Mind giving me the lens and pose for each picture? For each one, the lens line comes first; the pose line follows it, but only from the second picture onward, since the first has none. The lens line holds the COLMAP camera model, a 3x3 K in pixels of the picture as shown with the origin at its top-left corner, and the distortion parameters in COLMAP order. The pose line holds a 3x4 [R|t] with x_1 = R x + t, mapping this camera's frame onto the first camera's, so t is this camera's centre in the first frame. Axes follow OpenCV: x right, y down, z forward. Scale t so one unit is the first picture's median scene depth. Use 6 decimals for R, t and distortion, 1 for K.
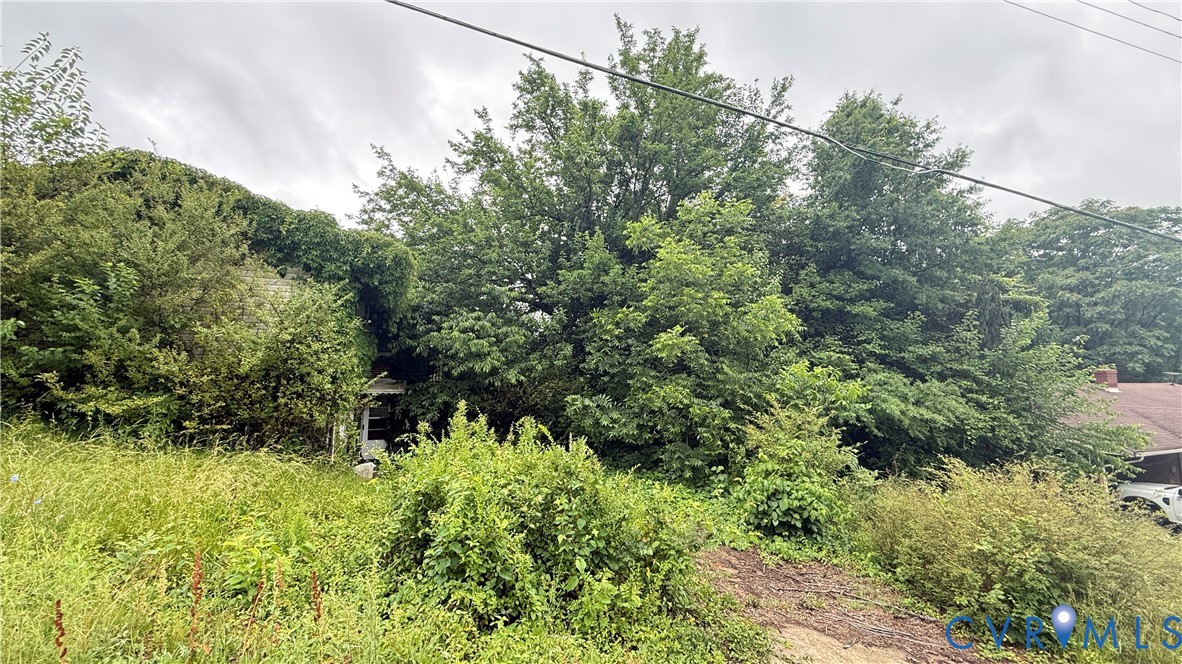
lens RADIAL K [[471.1, 0, 596.4], [0, 471.1, 330.7], [0, 0, 1]] dist [-0.001703, 0.000281]
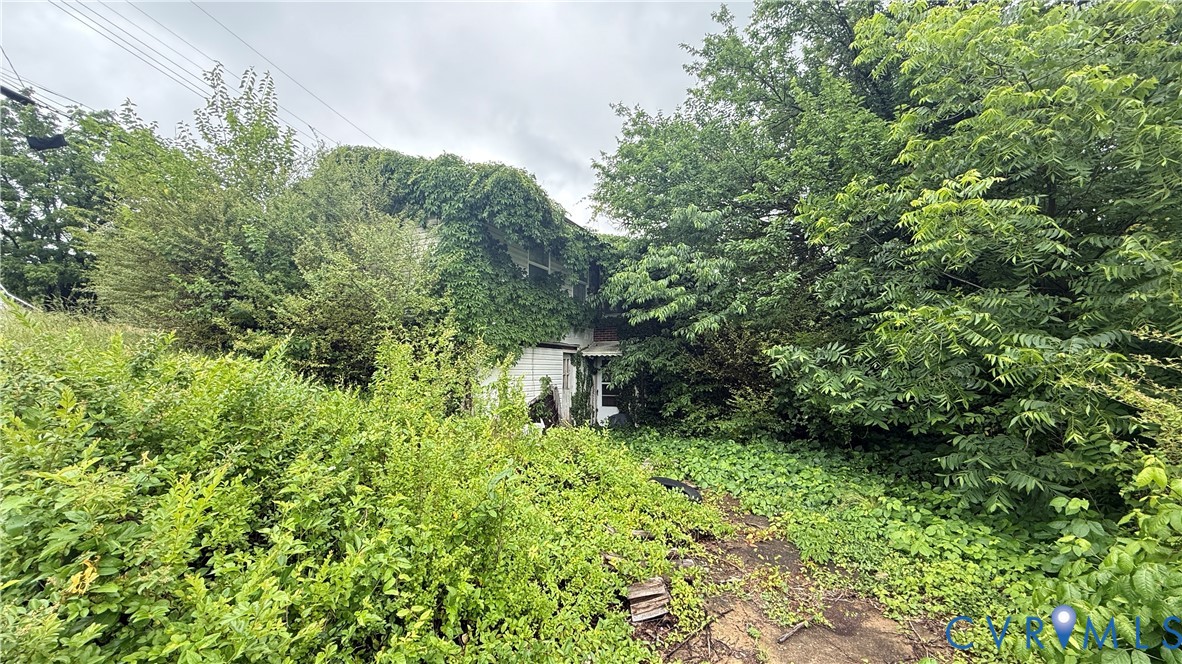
lens RADIAL K [[471.1, 0, 587.2], [0, 471.1, 334.0], [0, 0, 1]] dist [-0.001703, 0.000281]
pose [[0.709891, -0.056254, -0.702062, 0.202692], [0.081298, 0.996687, 0.002343, 0.098285], [0.699604, -0.058740, 0.712112, 0.369289]]
